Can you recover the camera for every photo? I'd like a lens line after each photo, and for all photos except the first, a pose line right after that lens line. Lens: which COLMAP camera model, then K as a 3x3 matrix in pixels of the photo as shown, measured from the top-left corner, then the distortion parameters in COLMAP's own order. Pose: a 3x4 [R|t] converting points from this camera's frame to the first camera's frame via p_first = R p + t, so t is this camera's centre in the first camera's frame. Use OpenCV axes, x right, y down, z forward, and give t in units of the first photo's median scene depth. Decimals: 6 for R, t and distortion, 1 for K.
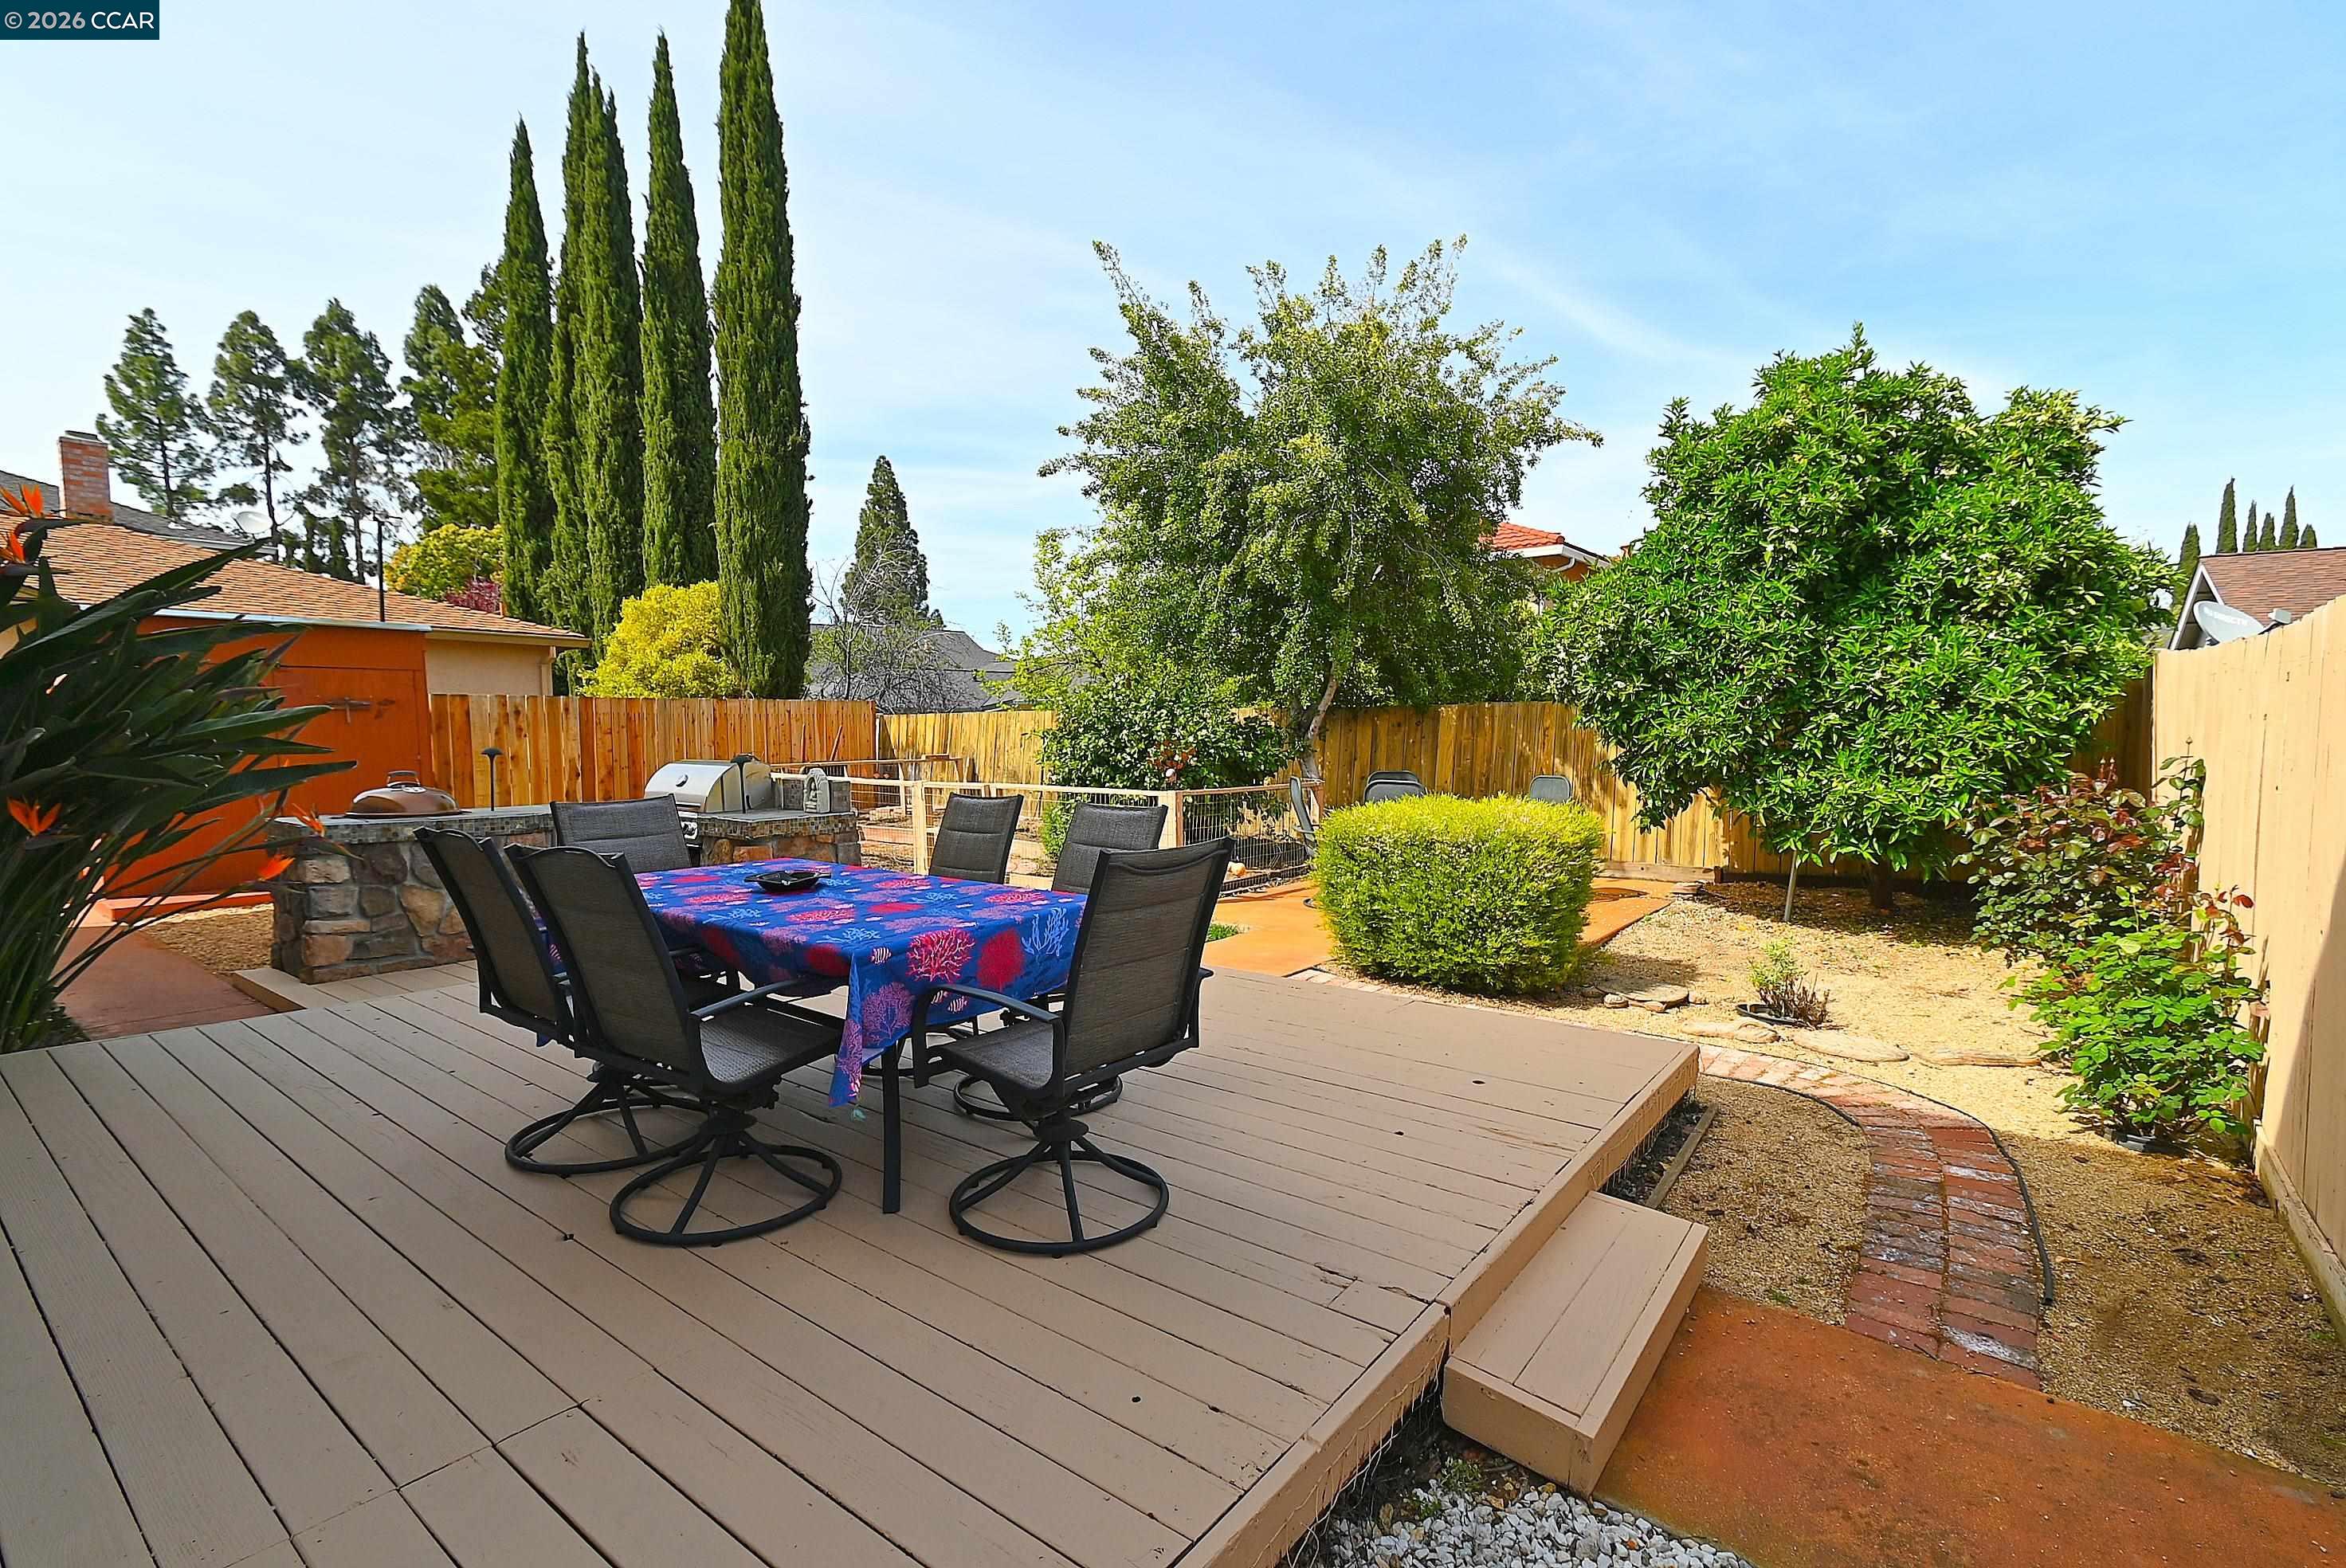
lens RADIAL K [[1078.1, 0, 1177.7], [0, 1078.1, 801.9], [0, 0, 1]] dist [0.014048, -0.007469]
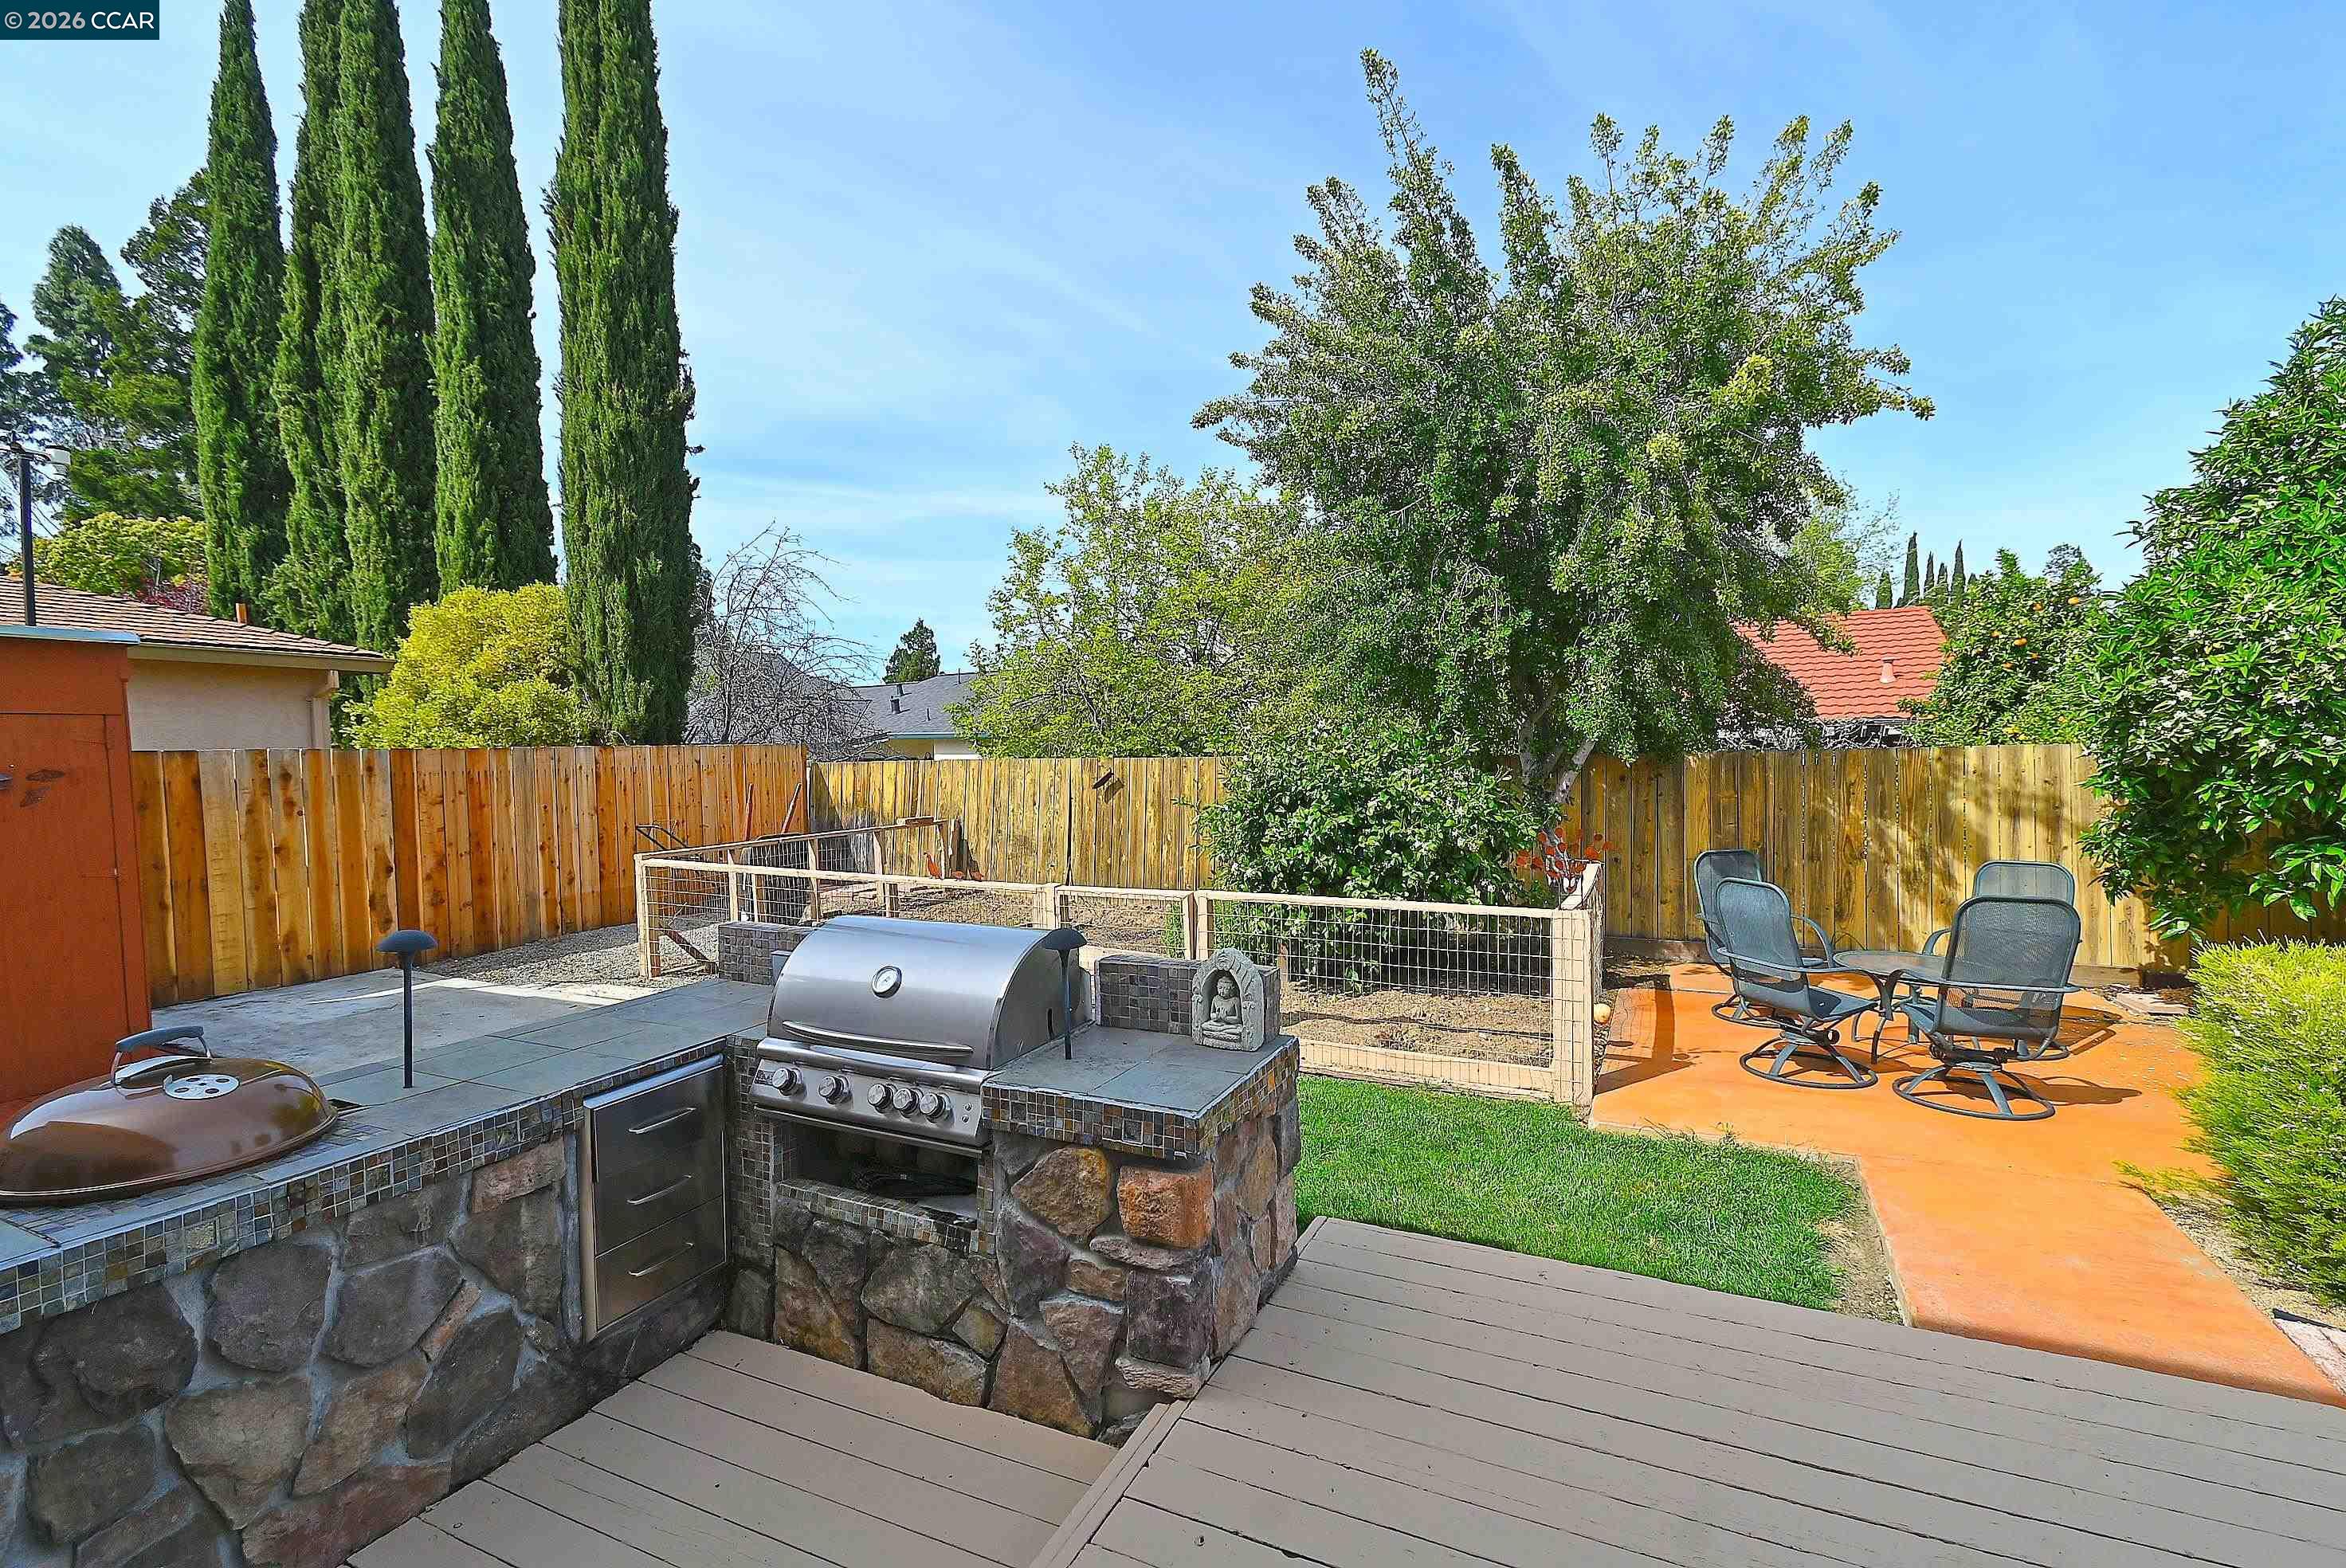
lens RADIAL K [[1043.5, 0, 1176.8], [0, 1043.5, 804.0], [0, 0, 1]] dist [0.009887, -0.005634]
pose [[0.977646, -0.021184, 0.209187, -0.168196], [0.024843, 0.999581, -0.014878, -0.032279], [-0.208785, 0.019742, 0.977762, 0.217204]]
